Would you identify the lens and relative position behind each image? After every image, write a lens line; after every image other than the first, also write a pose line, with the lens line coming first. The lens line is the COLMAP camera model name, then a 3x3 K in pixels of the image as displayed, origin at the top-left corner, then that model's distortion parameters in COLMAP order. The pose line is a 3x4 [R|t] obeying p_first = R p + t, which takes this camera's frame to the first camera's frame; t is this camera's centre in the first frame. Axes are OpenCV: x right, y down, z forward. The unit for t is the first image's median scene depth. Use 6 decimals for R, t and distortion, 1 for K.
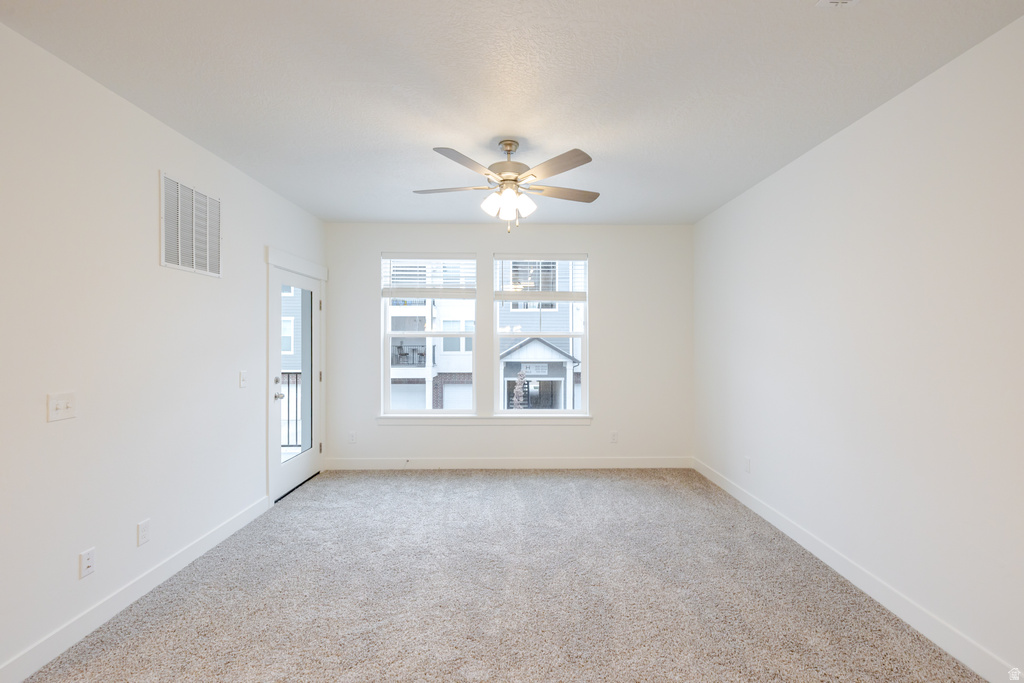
lens RADIAL K [[444.3, 0, 505.6], [0, 444.3, 334.4], [0, 0, 1]] dist [0.002315, 0.000269]
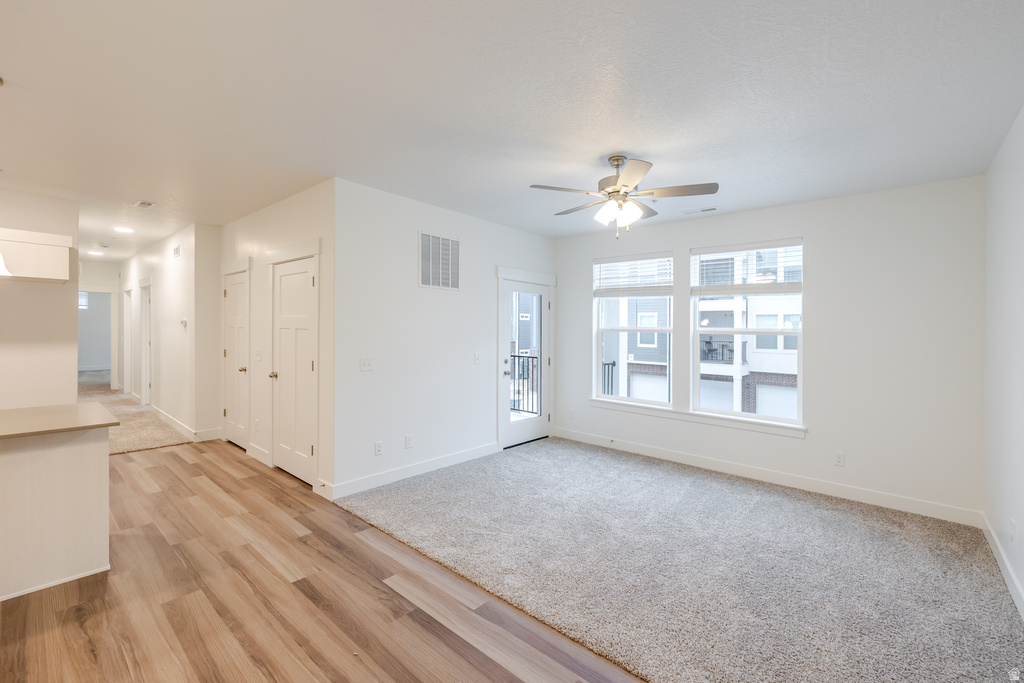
lens RADIAL K [[444.3, 0, 526.3], [0, 444.3, 331.7], [0, 0, 1]] dist [0.002315, 0.000269]
pose [[0.738777, 0.015591, -0.673769, 0.451928], [-0.011306, 0.999878, 0.010740, -0.004239], [0.673855, -0.000317, 0.738864, 0.018550]]
